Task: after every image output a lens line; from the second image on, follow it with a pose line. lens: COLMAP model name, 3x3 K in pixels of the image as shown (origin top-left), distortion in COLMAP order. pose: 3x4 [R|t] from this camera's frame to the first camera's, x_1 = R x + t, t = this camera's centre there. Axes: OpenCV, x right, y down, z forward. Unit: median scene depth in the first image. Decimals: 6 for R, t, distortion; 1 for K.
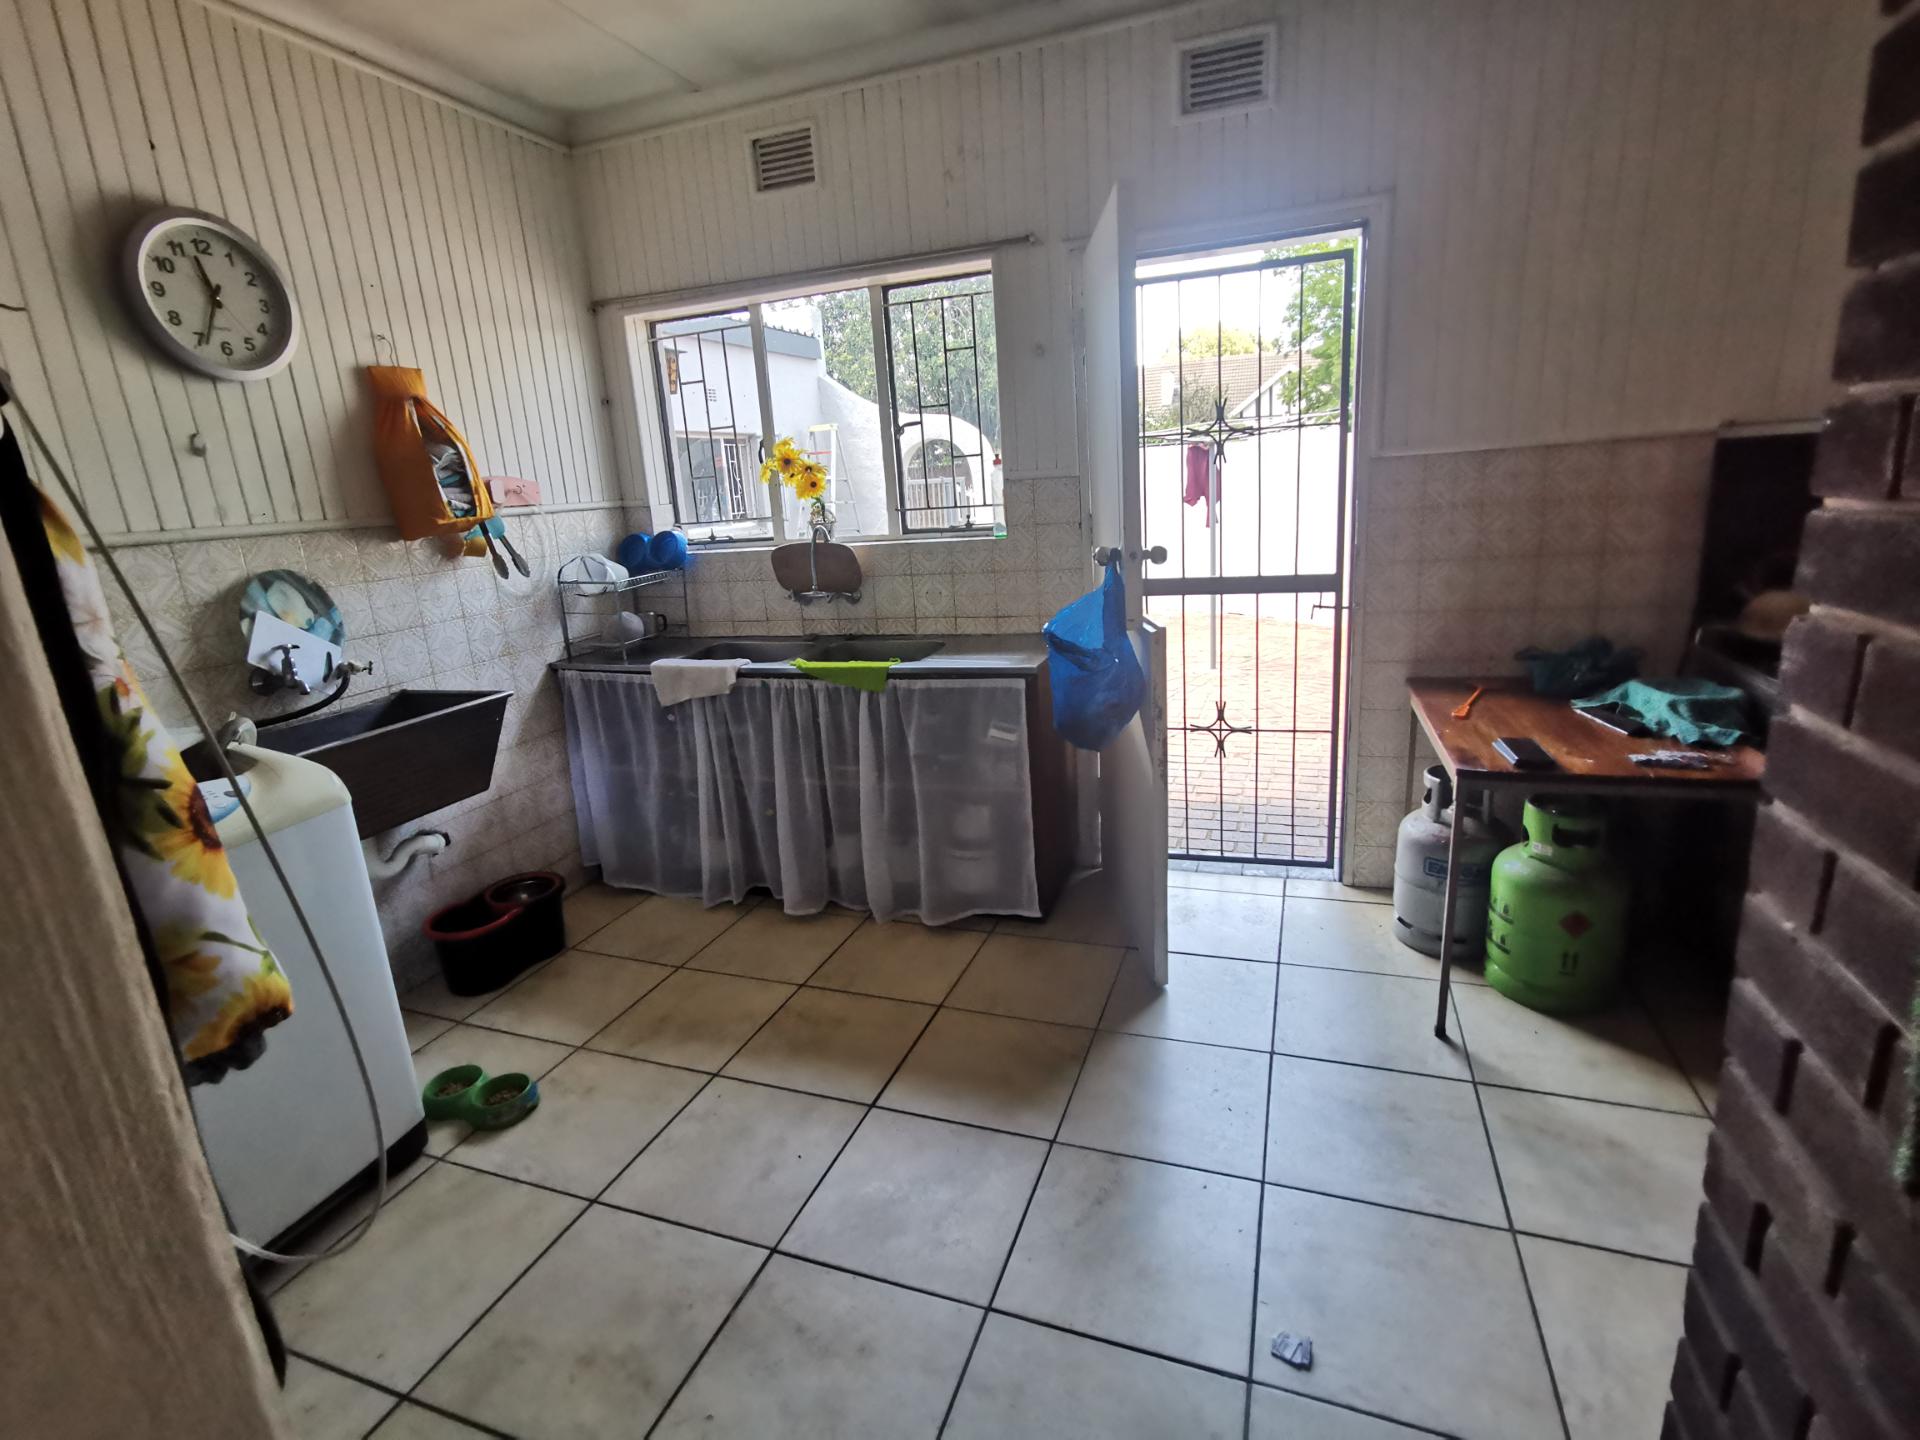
lens RADIAL K [[929.0, 0, 960.9], [0, 929.0, 710.7], [0, 0, 1]] dist [-0.025324, 0.028840]
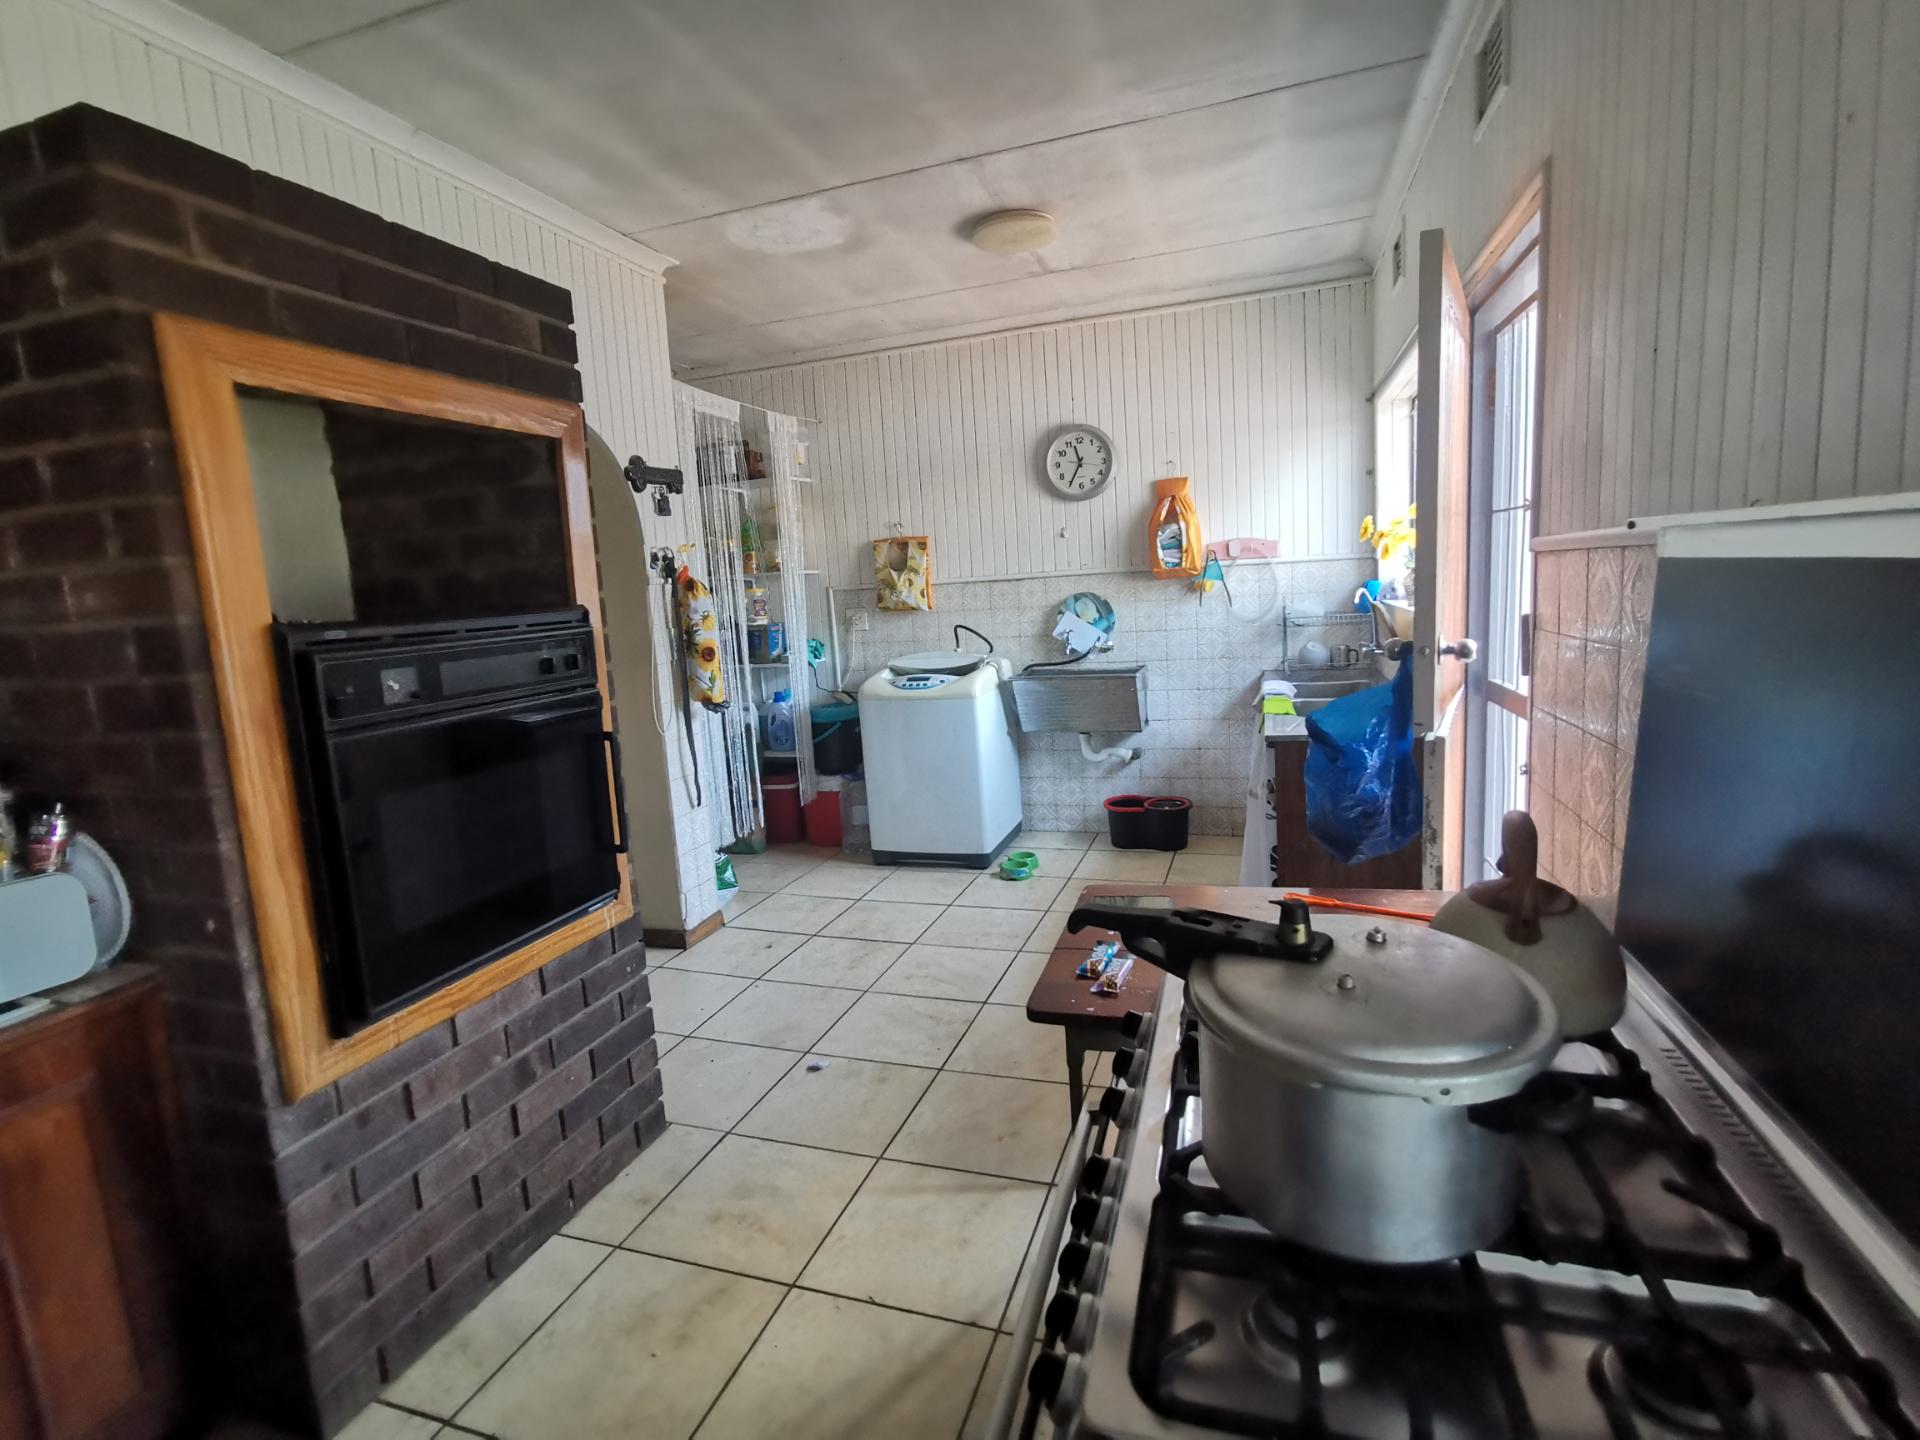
lens RADIAL K [[929.0, 0, 960.9], [0, 929.0, 710.7], [0, 0, 1]] dist [-0.025324, 0.028840]
pose [[0.035435, 0.198276, -0.979506, 0.963958], [-0.187843, 0.963973, 0.188336, -0.178210], [0.981560, 0.177320, 0.071403, 0.489904]]
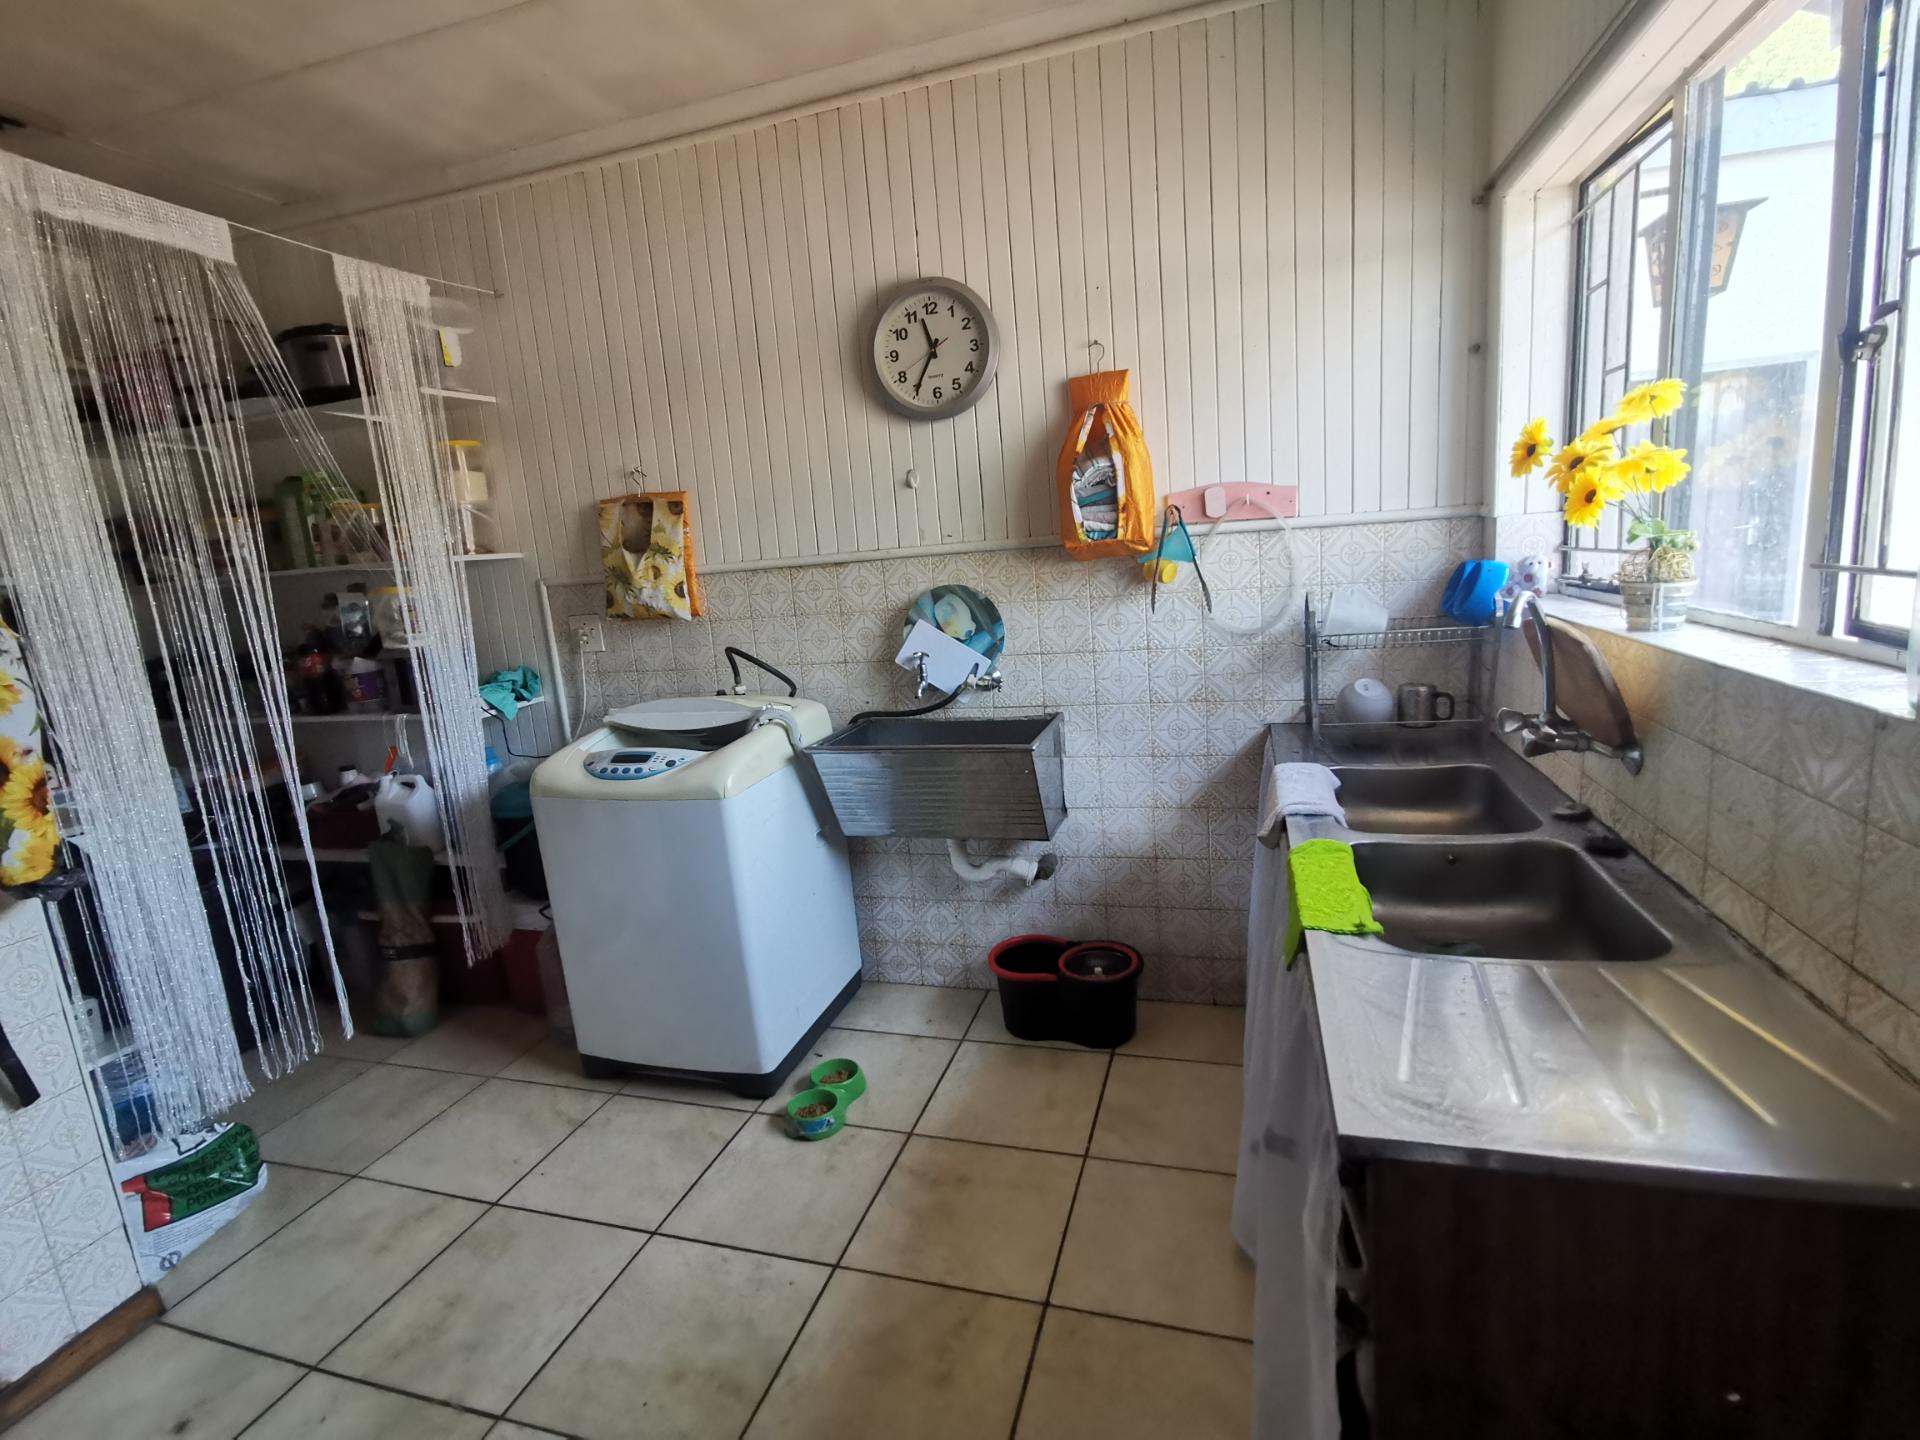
lens RADIAL K [[930.8, 0, 949.4], [0, 930.8, 715.6], [0, 0, 1]] dist [-0.040581, 0.056280]
pose [[0.052735, 0.243878, -0.968371, 0.300469], [-0.170555, 0.957672, 0.231895, -0.200671], [0.983936, 0.152932, 0.092098, 0.702899]]
